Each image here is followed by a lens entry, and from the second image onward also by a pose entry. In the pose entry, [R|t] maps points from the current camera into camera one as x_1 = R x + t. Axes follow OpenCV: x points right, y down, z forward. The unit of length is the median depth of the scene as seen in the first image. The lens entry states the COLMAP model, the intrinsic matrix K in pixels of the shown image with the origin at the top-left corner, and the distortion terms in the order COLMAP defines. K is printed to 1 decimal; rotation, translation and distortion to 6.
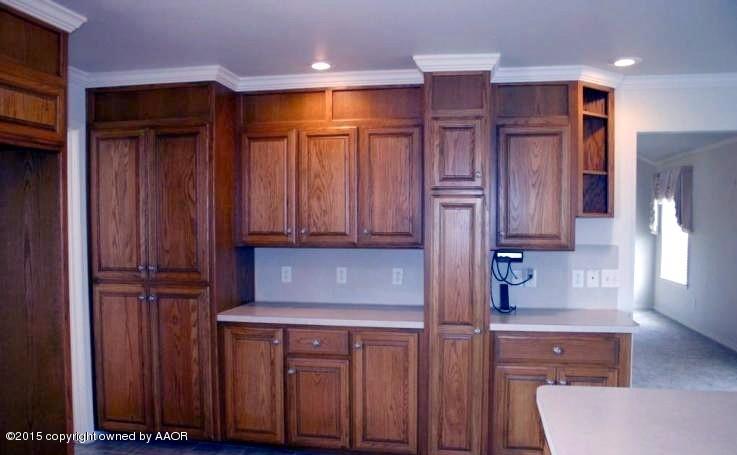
lens RADIAL K [[583.6, 0, 368.5], [0, 583.6, 227.5], [0, 0, 1]] dist [-0.115951, 0.001106]
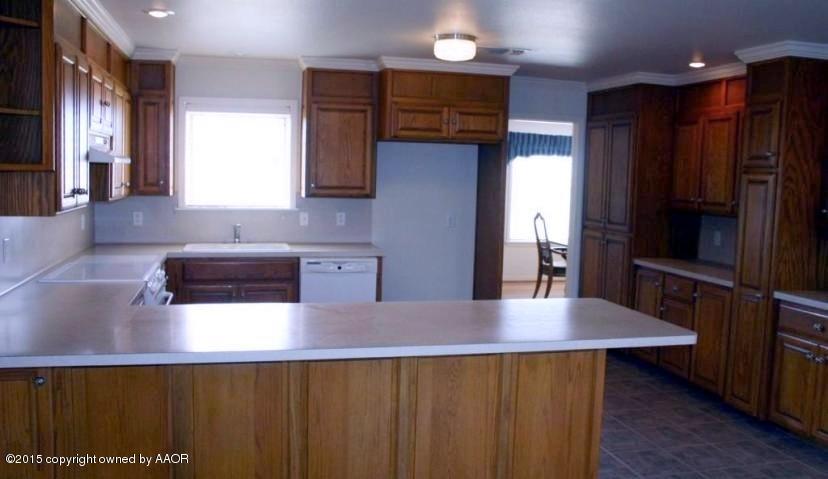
lens RADIAL K [[783.6, 0, 414.0], [0, 783.6, 239.5], [0, 0, 1]] dist [-0.096724, -0.002451]
pose [[0.389471, 0.092112, -0.916421, 1.243750], [-0.053621, 0.995567, 0.077279, -0.005651], [0.919477, 0.019041, 0.392683, -0.185042]]
